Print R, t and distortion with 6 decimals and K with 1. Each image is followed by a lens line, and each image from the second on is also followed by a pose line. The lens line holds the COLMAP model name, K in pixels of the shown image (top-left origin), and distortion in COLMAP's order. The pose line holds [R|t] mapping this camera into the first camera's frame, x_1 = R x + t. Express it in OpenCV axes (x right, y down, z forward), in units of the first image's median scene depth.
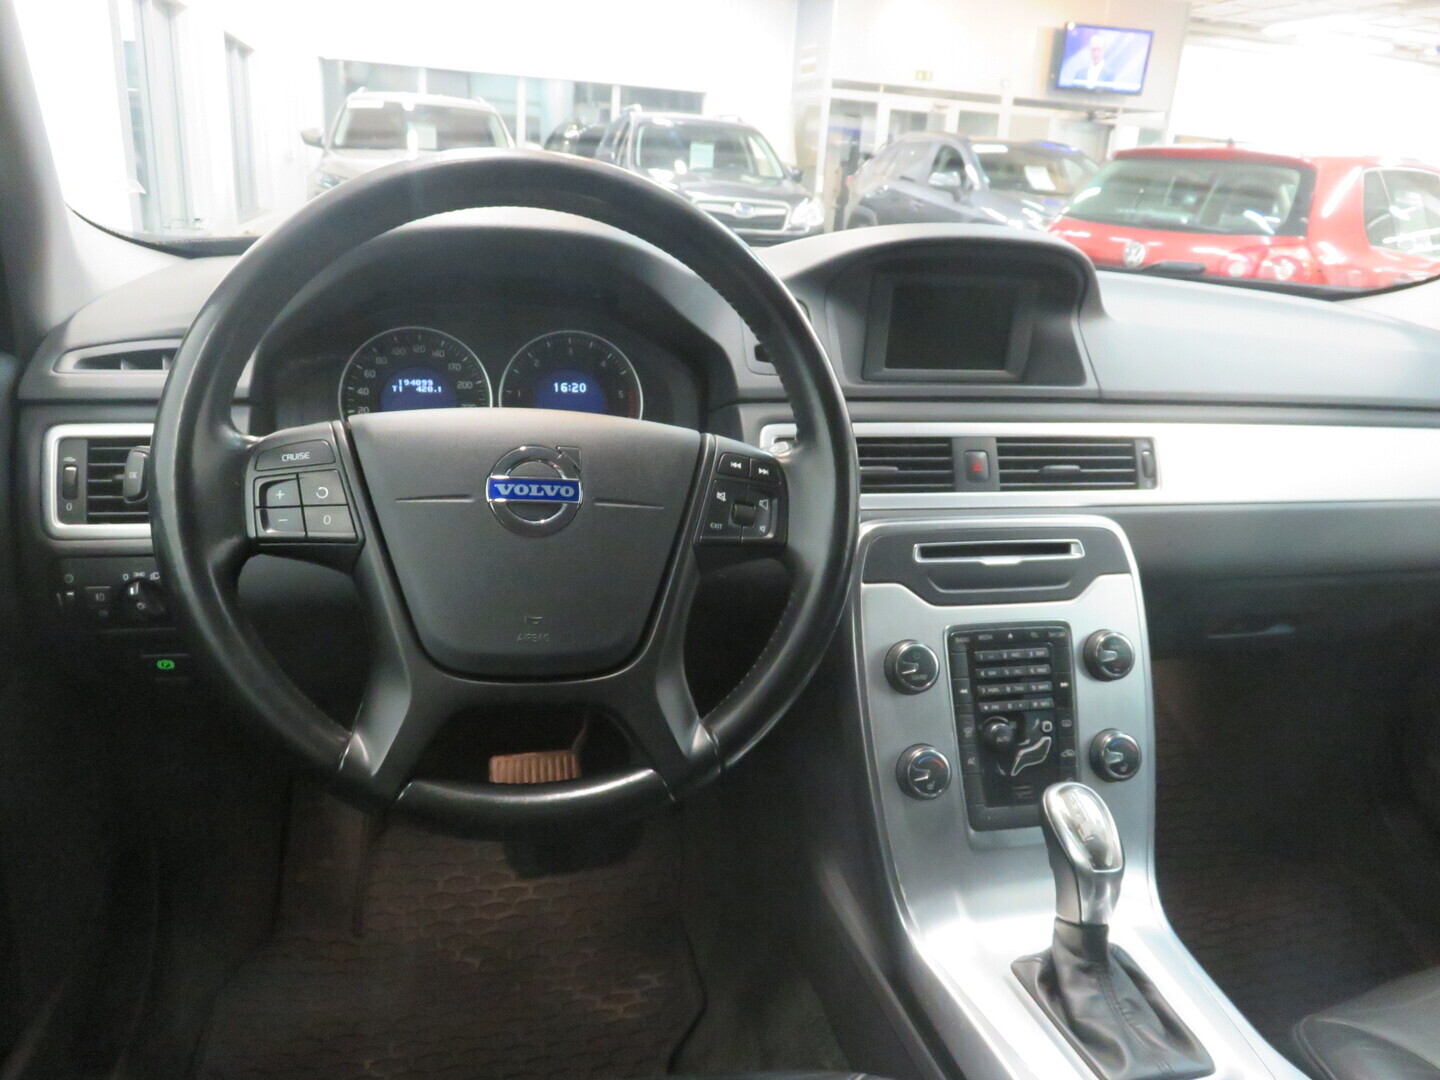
lens RADIAL K [[1101.7, 0, 720.0], [0, 1101.7, 540.0], [0, 0, 1]] dist [-0.004354, -0.005523]
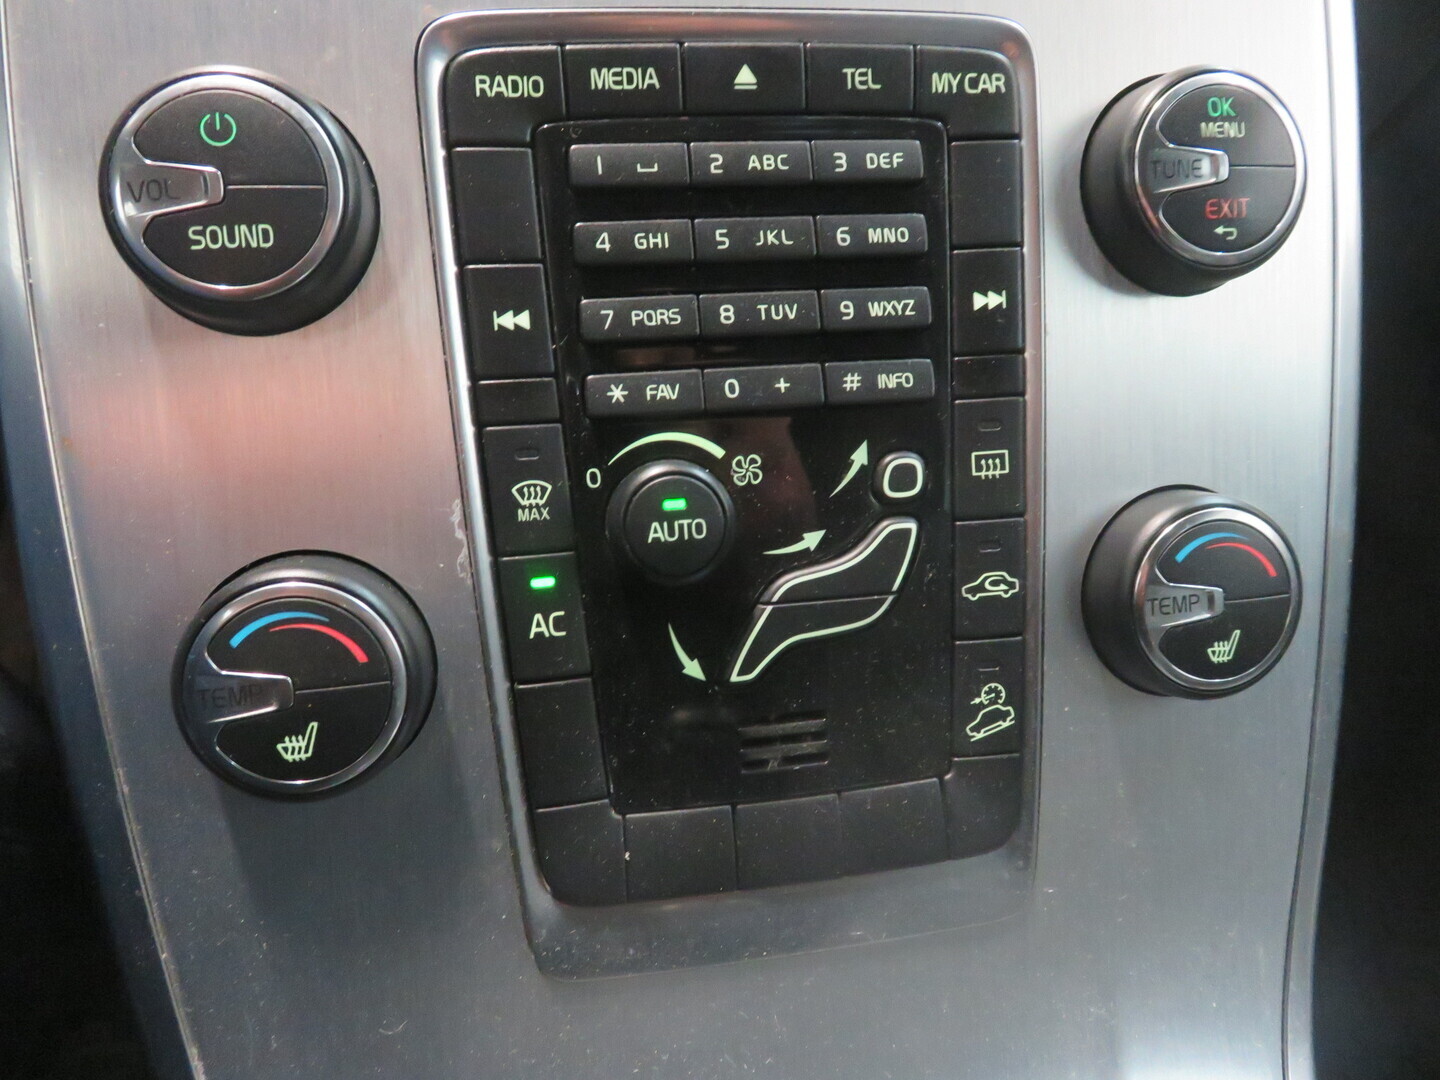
lens RADIAL K [[1070.1, 0, 720.0], [0, 1070.1, 540.0], [0, 0, 1]] dist [-0.005705, -0.001109]
pose [[0.997126, 0.000387, -0.075762, 0.275508], [0.015084, 0.978954, 0.203522, 0.135323], [0.074246, -0.204080, 0.976135, 0.769385]]
